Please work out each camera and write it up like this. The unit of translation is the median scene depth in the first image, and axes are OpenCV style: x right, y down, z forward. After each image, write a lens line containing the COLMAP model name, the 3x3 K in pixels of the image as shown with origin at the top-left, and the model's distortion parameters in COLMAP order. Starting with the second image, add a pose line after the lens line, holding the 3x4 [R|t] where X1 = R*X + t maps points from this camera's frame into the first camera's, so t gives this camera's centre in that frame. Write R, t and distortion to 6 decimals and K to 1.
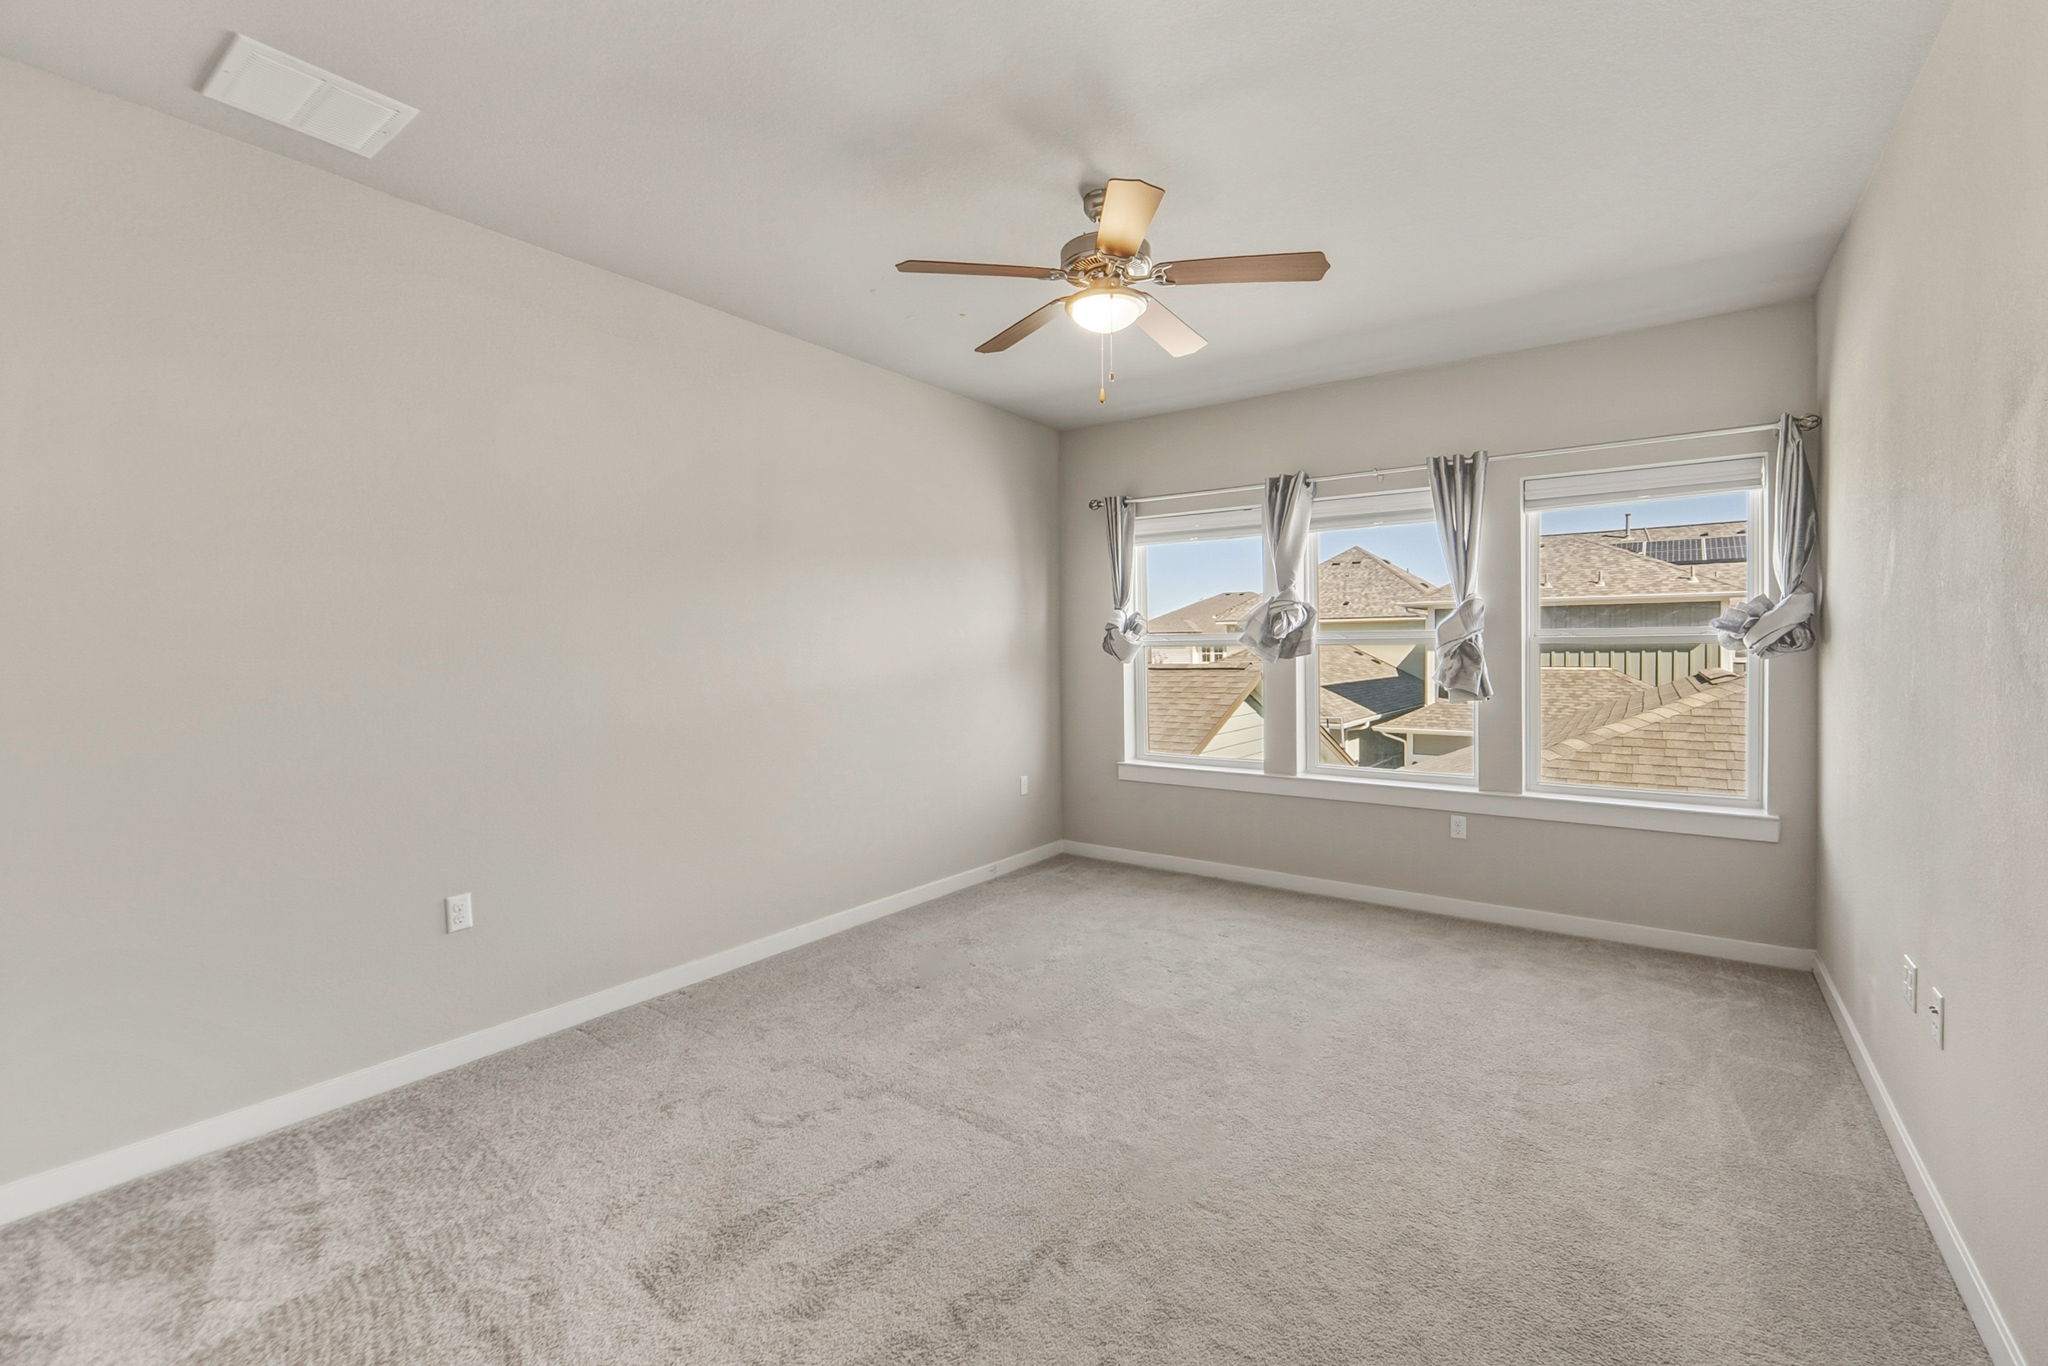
lens RADIAL K [[857.8, 0, 1028.2], [0, 857.8, 659.3], [0, 0, 1]] dist [0.010567, 0.000164]
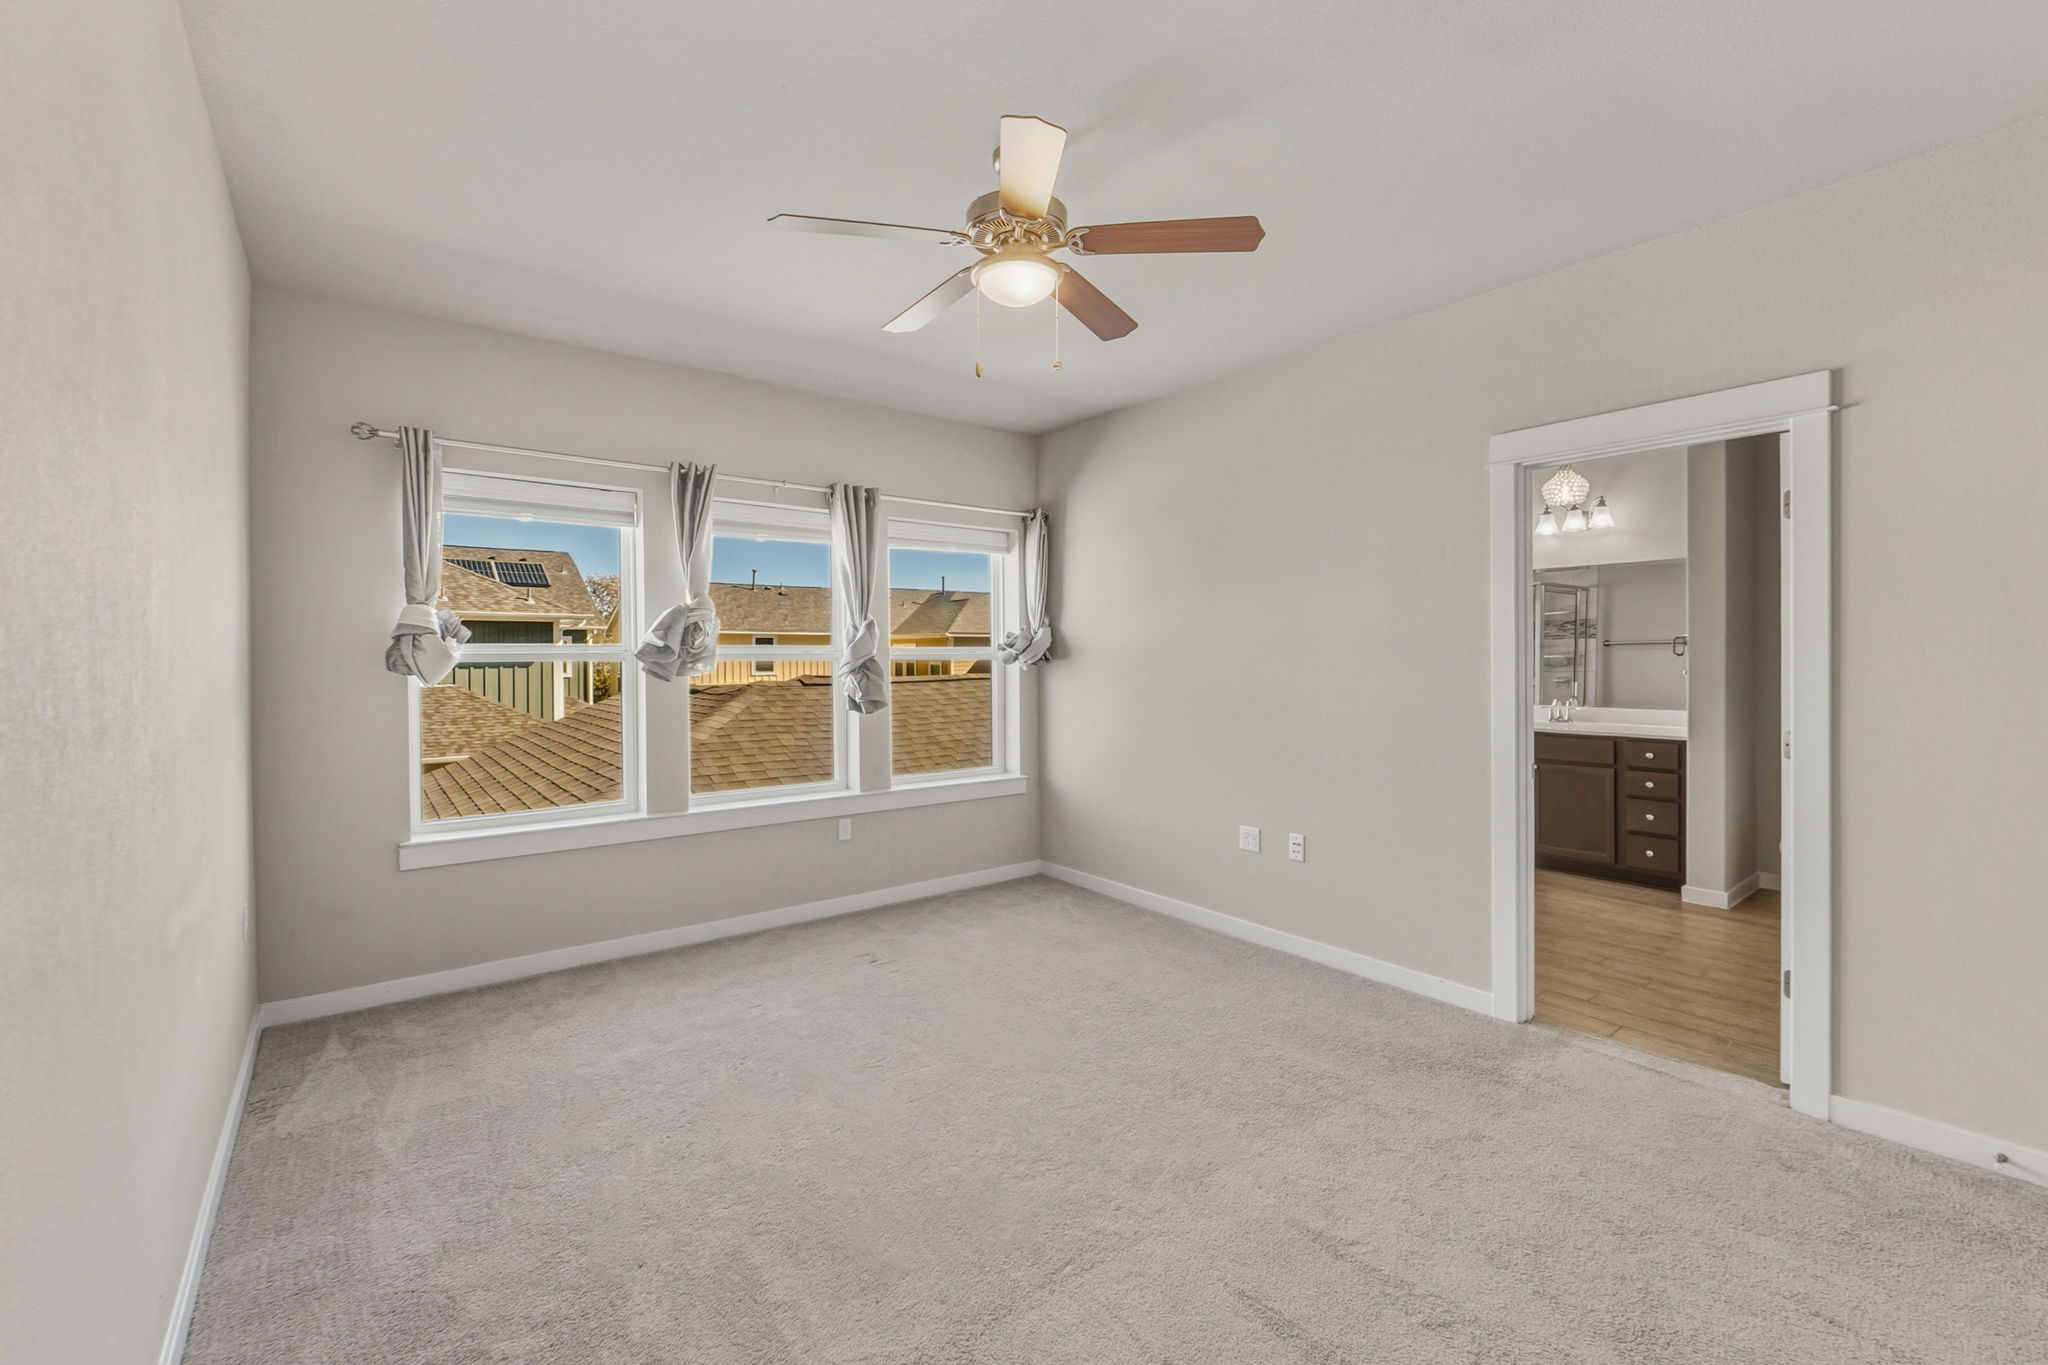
lens RADIAL K [[872.7, 0, 1031.4], [0, 872.7, 665.5], [0, 0, 1]] dist [-0.002816, 0.000020]
pose [[0.279885, -0.001937, 0.960031, -0.428070], [0.013437, 0.999908, -0.001900, -0.004973], [-0.959939, 0.013432, 0.279886, 0.409399]]
